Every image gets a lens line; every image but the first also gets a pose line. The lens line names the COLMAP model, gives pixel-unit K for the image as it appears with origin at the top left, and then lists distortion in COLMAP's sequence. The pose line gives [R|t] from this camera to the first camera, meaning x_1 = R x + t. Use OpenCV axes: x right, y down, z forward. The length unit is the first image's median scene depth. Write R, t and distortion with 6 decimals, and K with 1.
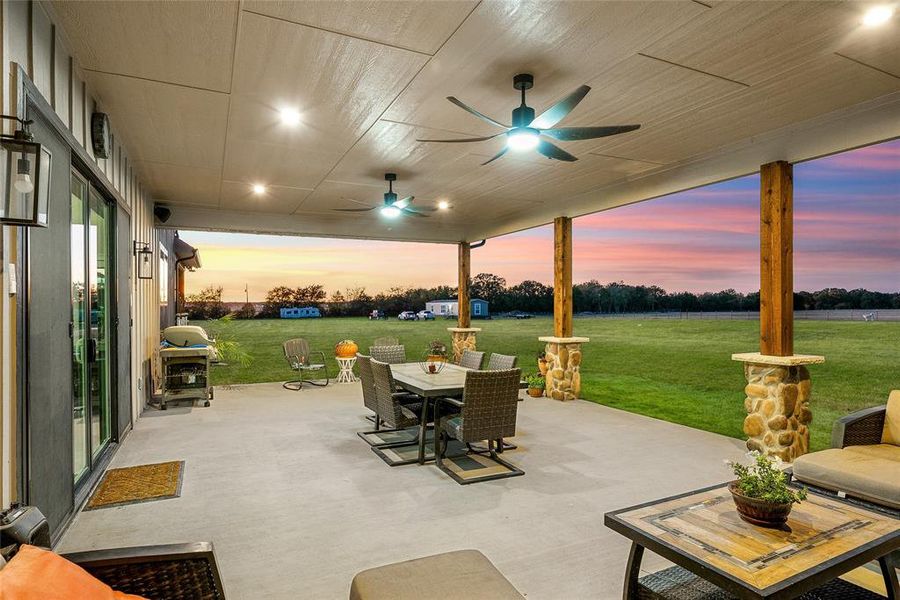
lens RADIAL K [[515.7, 0, 442.3], [0, 515.7, 307.3], [0, 0, 1]] dist [0.007177, 0.001303]
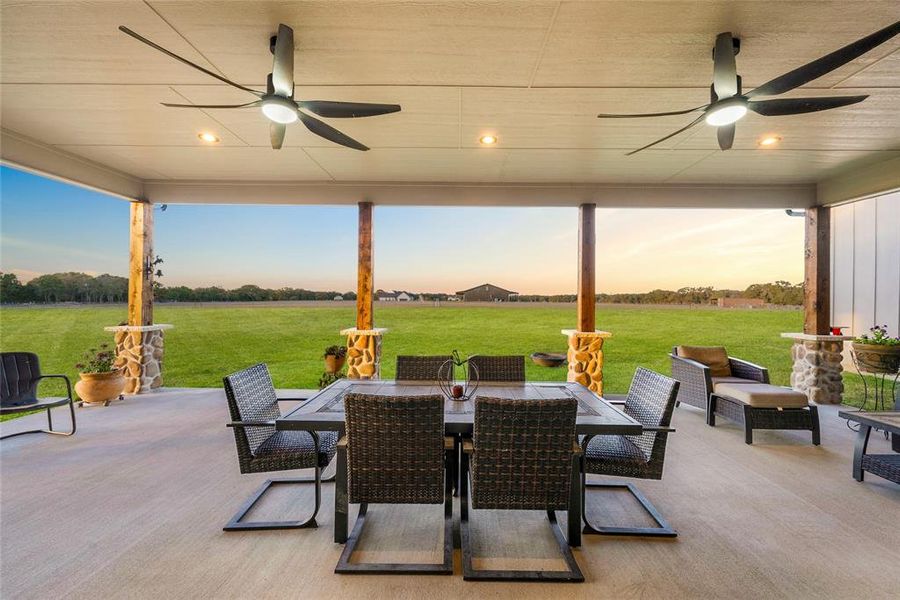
lens RADIAL K [[364.0, 0, 450.0], [0, 364.0, 300.0], [0, 0, 1]] dist [-0.008967, -0.000136]
pose [[0.429123, 0.006185, 0.903225, -0.413237], [-0.009191, 0.999955, -0.002481, 0.005577], [-0.903199, -0.007237, 0.429160, 0.781879]]
